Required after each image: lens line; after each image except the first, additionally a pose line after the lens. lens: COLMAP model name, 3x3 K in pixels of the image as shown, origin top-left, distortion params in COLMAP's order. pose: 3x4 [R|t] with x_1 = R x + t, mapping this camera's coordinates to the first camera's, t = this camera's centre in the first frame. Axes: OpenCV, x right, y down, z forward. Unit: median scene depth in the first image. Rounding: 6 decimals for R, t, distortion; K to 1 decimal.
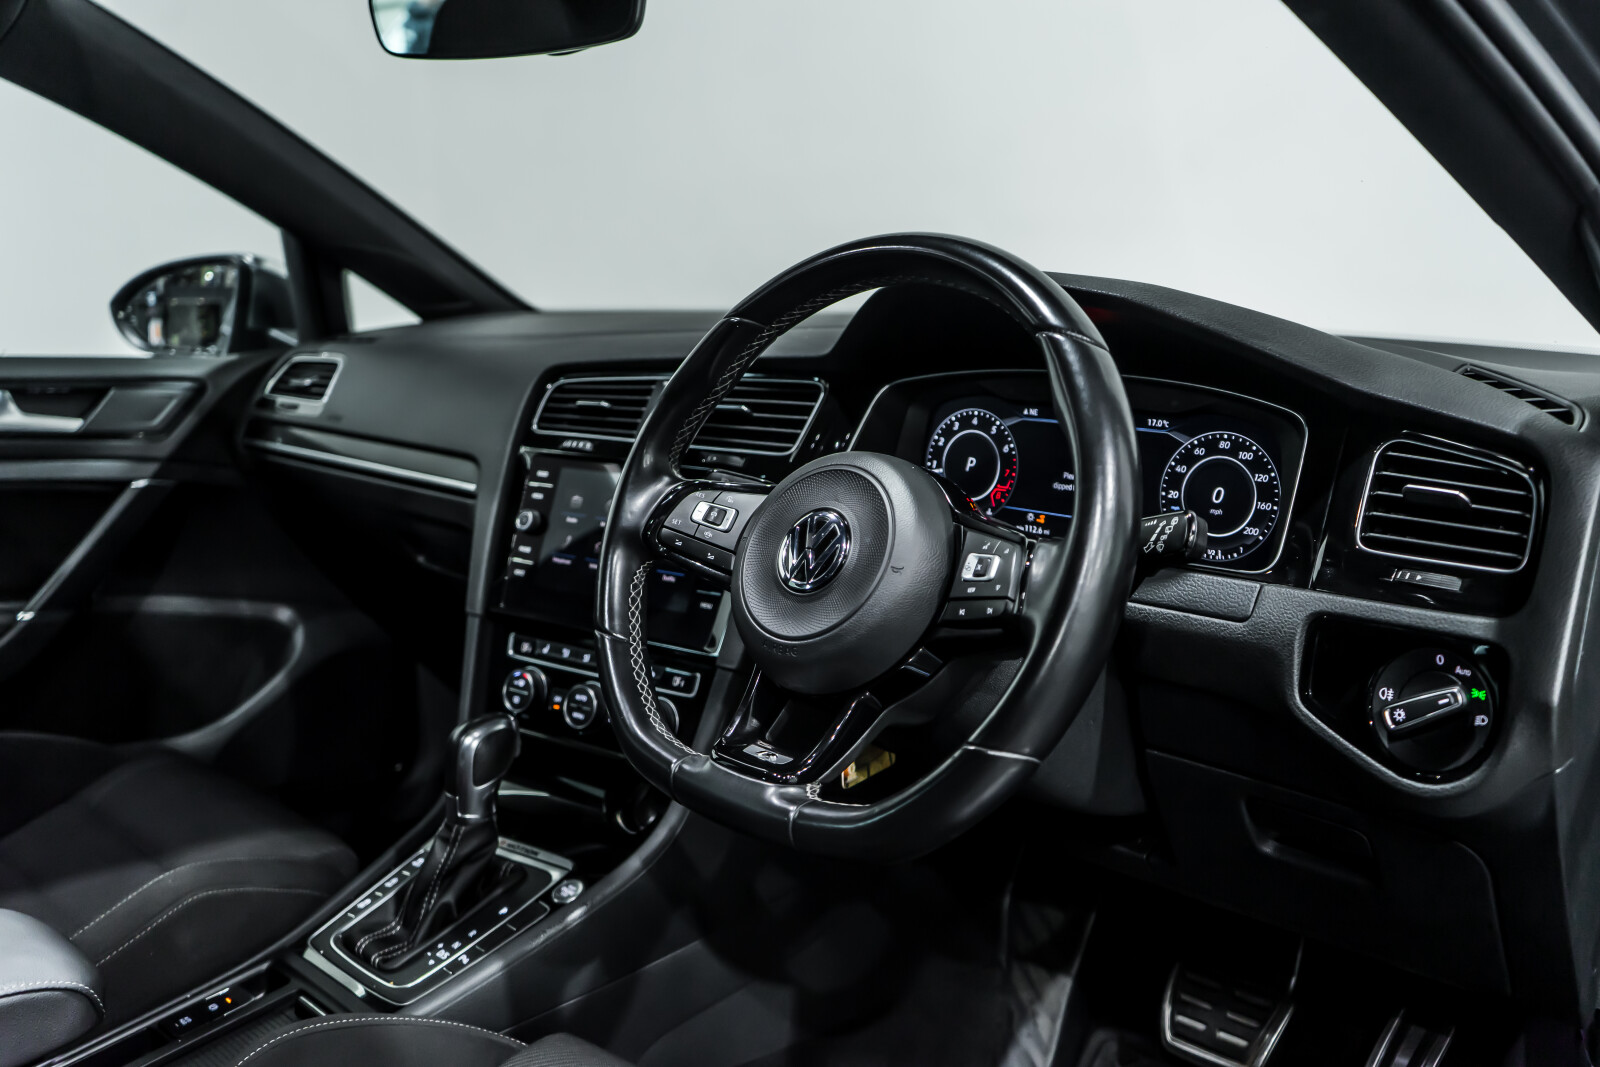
lens RADIAL K [[1390.6, 0, 800.0], [0, 1390.6, 533.5], [0, 0, 1]] dist [0.000634, -0.000599]
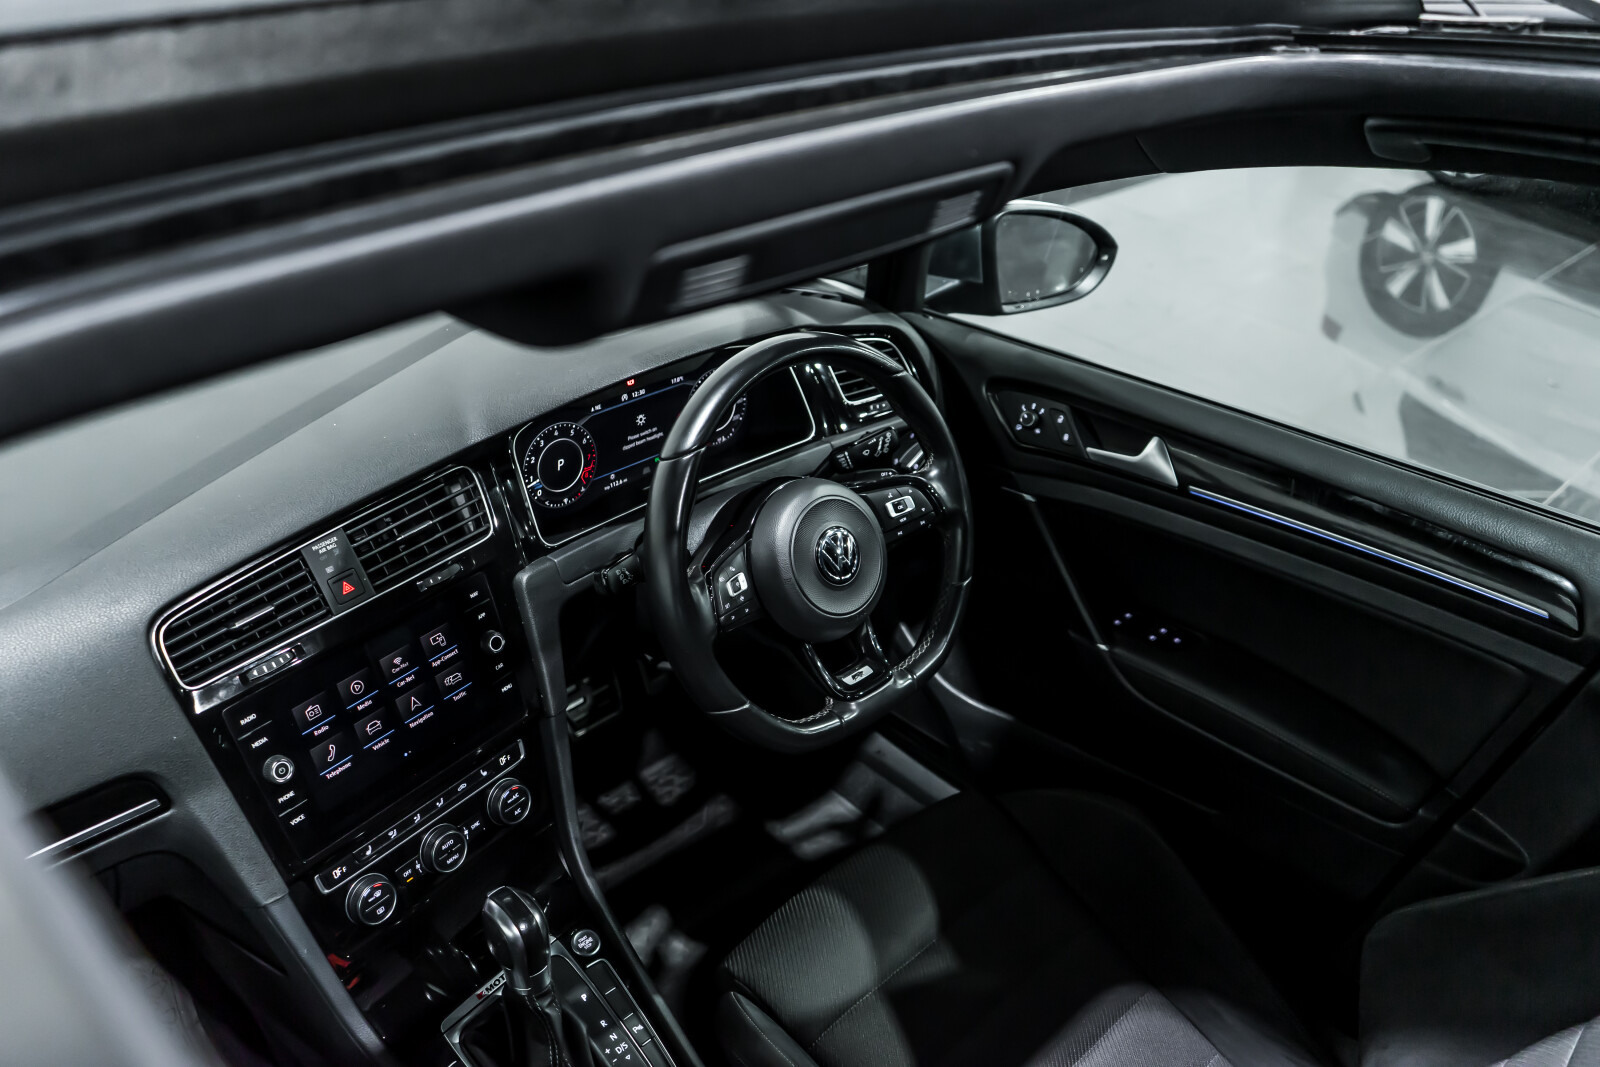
lens RADIAL K [[1274.2, 0, 800.0], [0, 1274.2, 533.5], [0, 0, 1]] dist [0.000196, -0.004433]
pose [[0.027603, -0.522831, 0.851989, -0.893875], [0.147801, 0.845081, 0.513803, -0.560362], [-0.988632, 0.111743, 0.100602, 0.666948]]
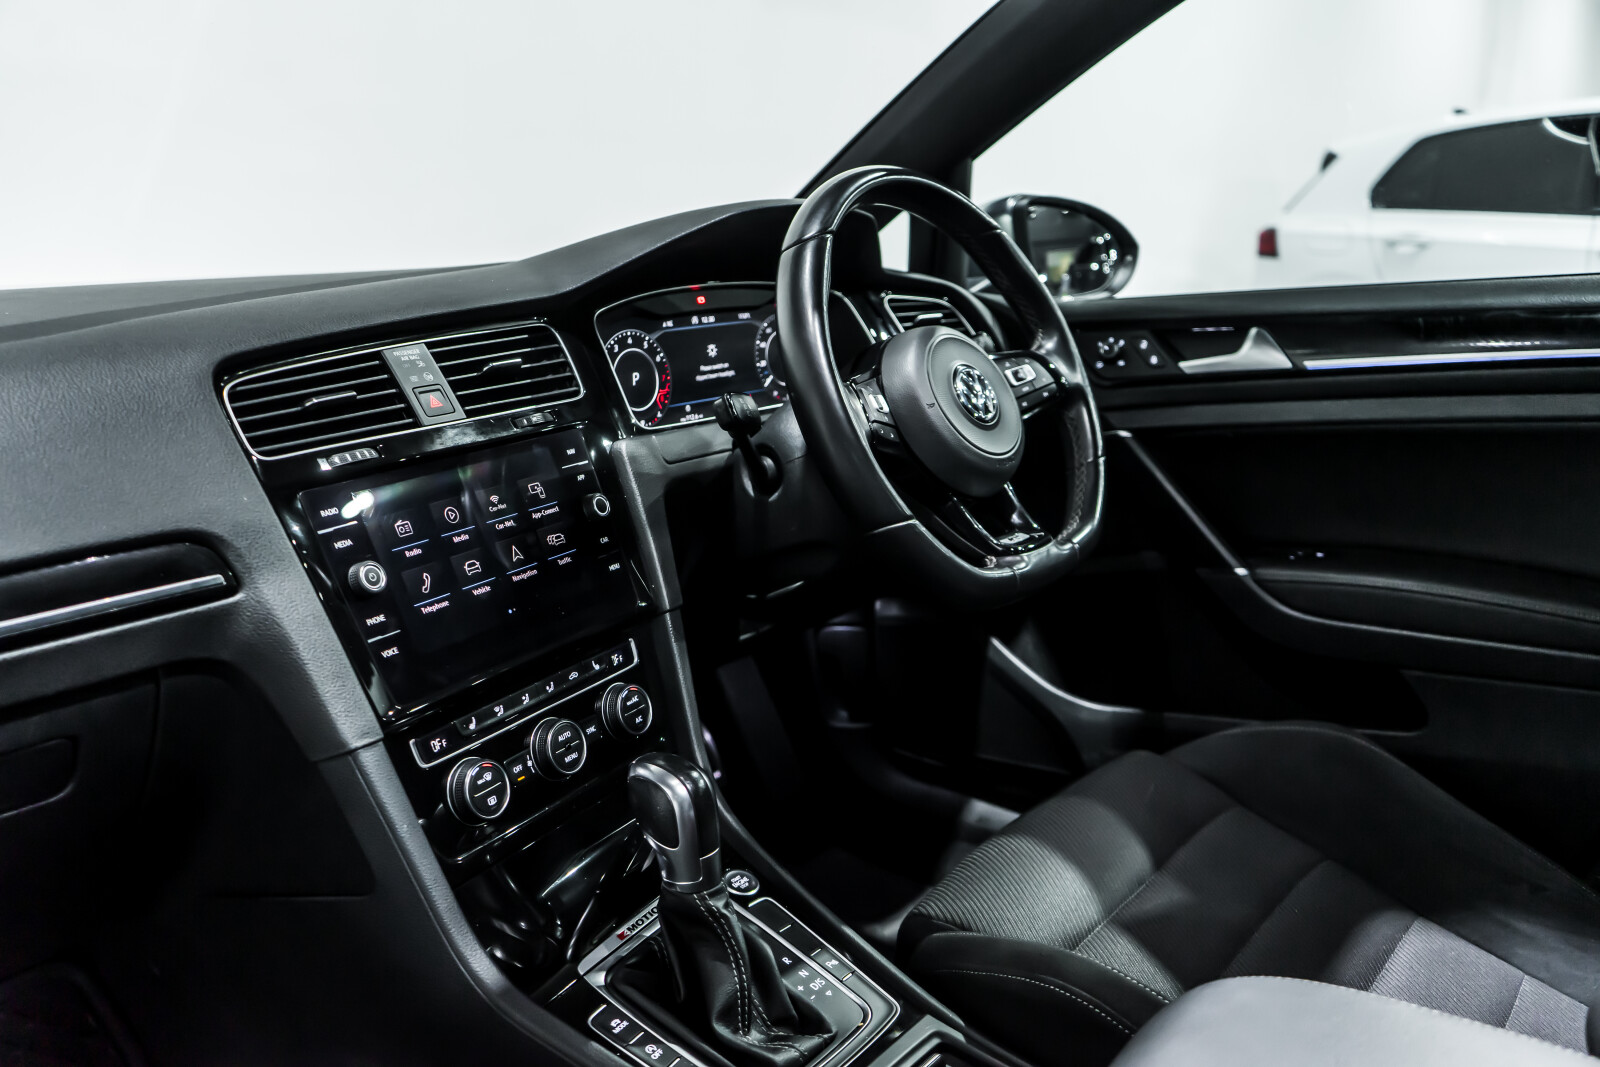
lens RADIAL K [[1274.2, 0, 800.0], [0, 1274.2, 533.5], [0, 0, 1]] dist [0.000196, -0.004433]
pose [[-0.089041, -0.224977, 0.970287, -0.920181], [0.224611, 0.944528, 0.239616, -0.148487], [-0.970372, 0.239272, -0.033569, 0.927702]]
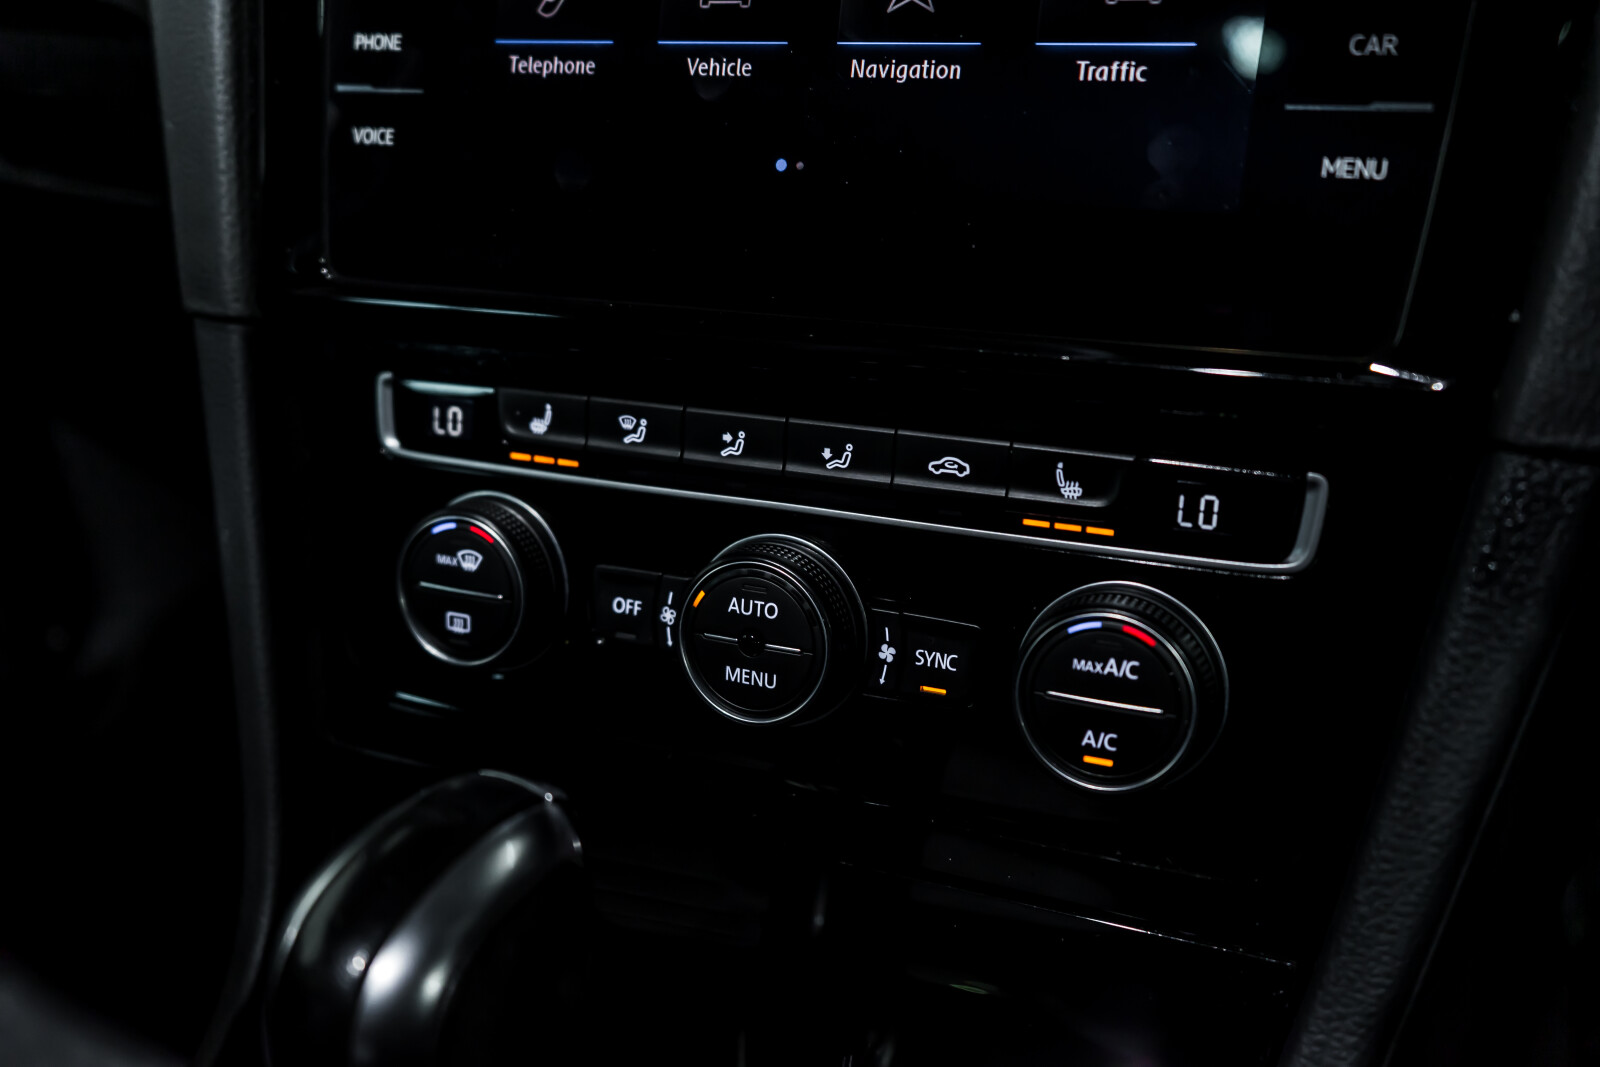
lens RADIAL K [[1513.1, 0, 800.0], [0, 1513.1, 533.5], [0, 0, 1]] dist [0.011320, 0.002864]
pose [[0.975775, -0.143539, 0.165107, -0.206403], [0.095754, 0.958758, 0.267608, 0.035409], [-0.196710, -0.245316, 0.949276, 0.796393]]
